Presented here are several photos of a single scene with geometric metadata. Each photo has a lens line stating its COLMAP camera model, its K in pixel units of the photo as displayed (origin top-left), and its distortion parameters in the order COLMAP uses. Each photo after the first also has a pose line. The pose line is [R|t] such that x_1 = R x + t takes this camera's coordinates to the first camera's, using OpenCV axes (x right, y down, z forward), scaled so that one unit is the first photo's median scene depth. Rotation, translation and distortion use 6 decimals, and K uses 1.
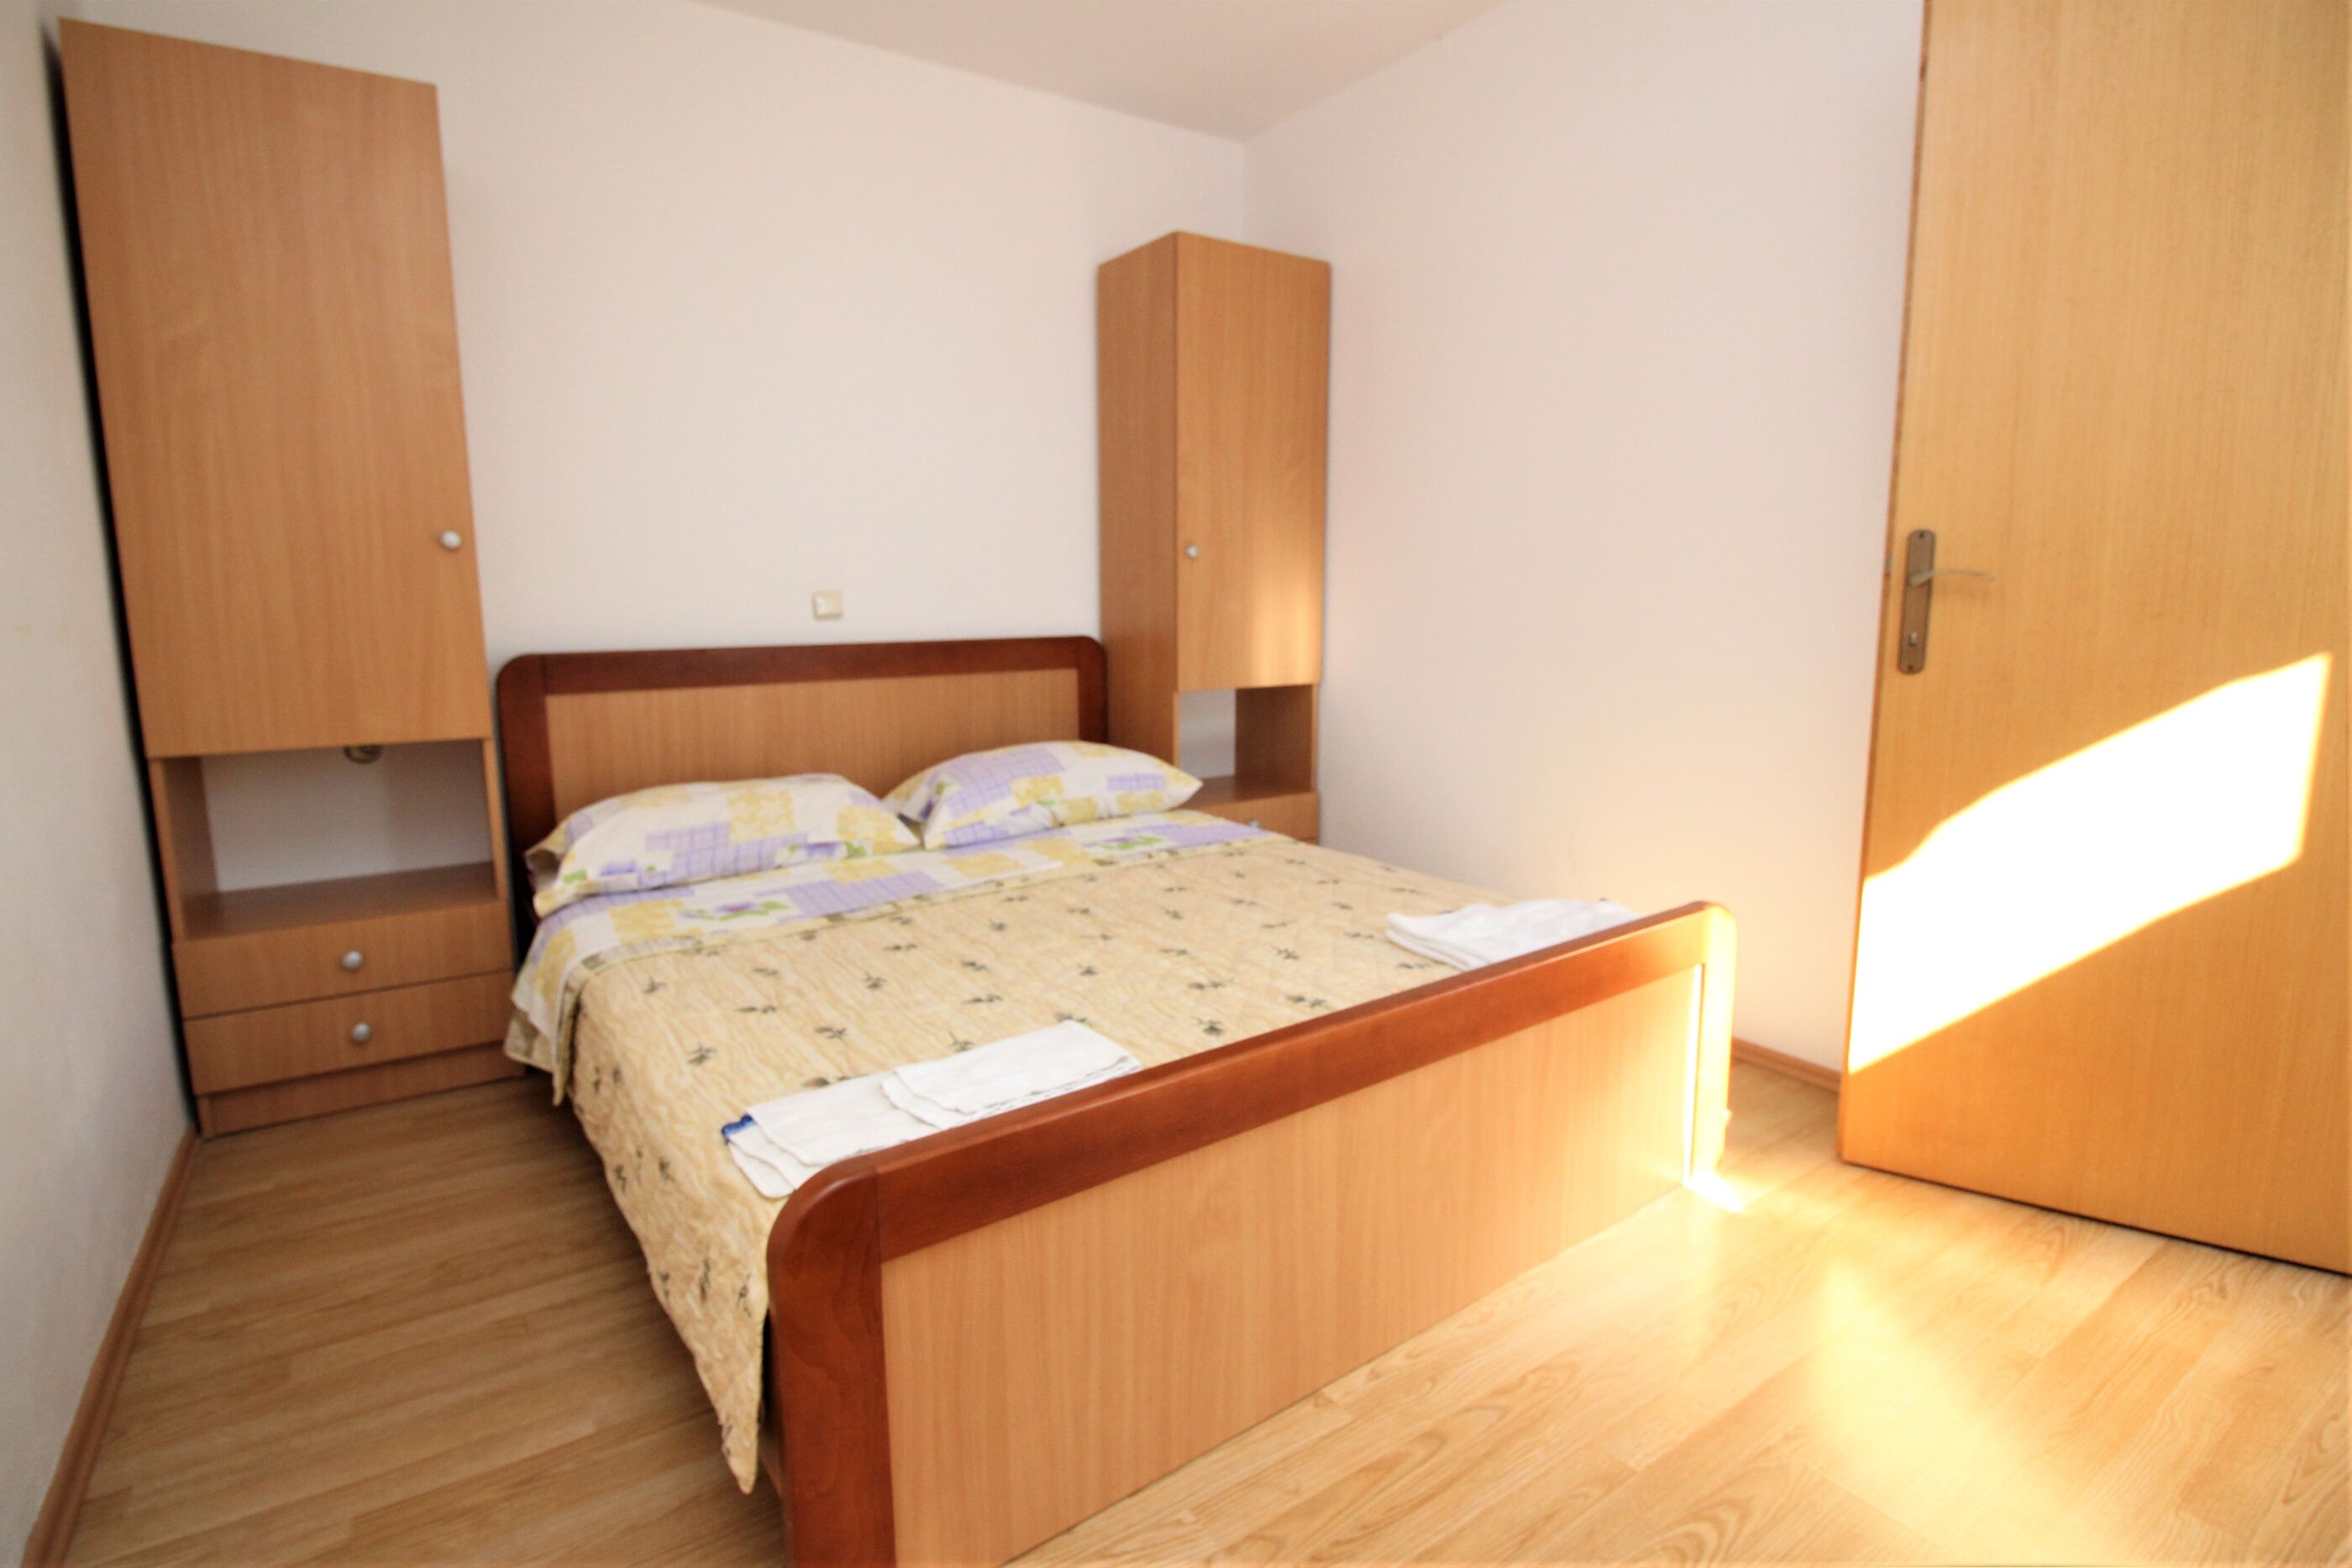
lens RADIAL K [[1139.9, 0, 1181.9], [0, 1139.9, 757.6], [0, 0, 1]] dist [-0.004458, -0.000704]
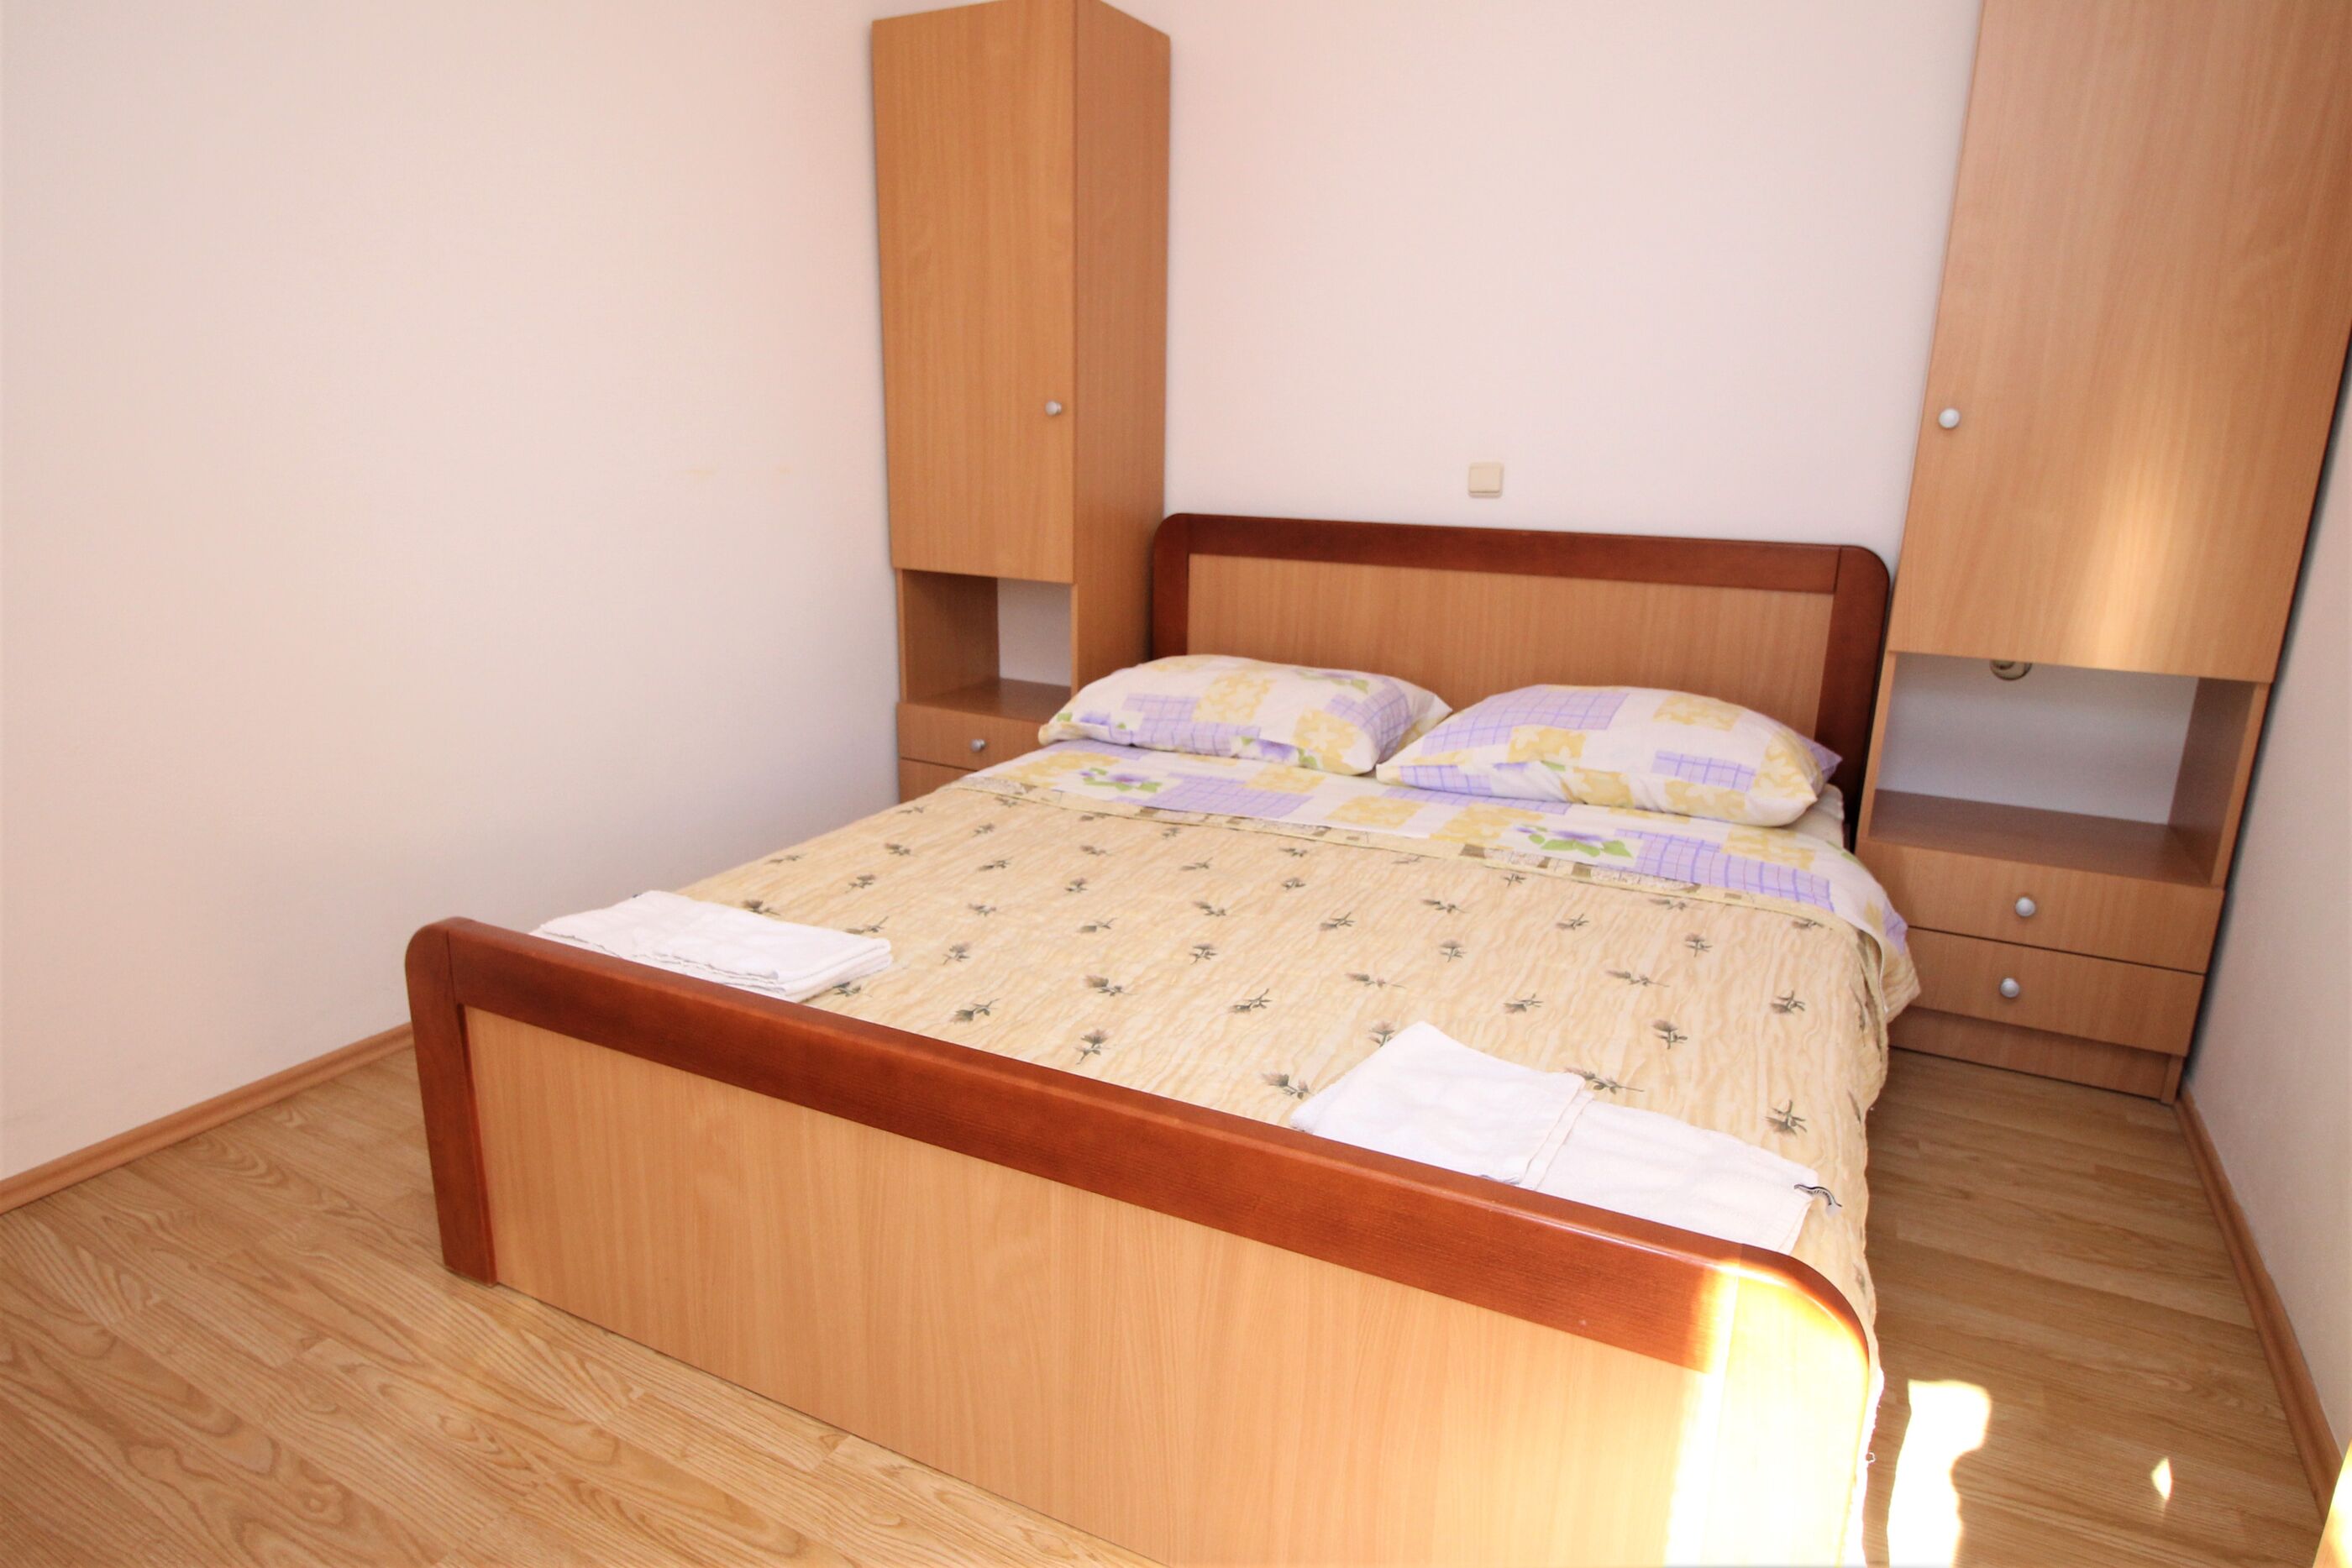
lens RADIAL K [[1338.9, 0, 1180.9], [0, 1338.9, 767.1], [0, 0, 1]] dist [-0.000361, -0.000698]
pose [[0.462175, 0.232429, -0.855787, 0.621652], [-0.148913, 0.971678, 0.183483, -0.099848], [0.874196, 0.042637, 0.483697, 0.445532]]
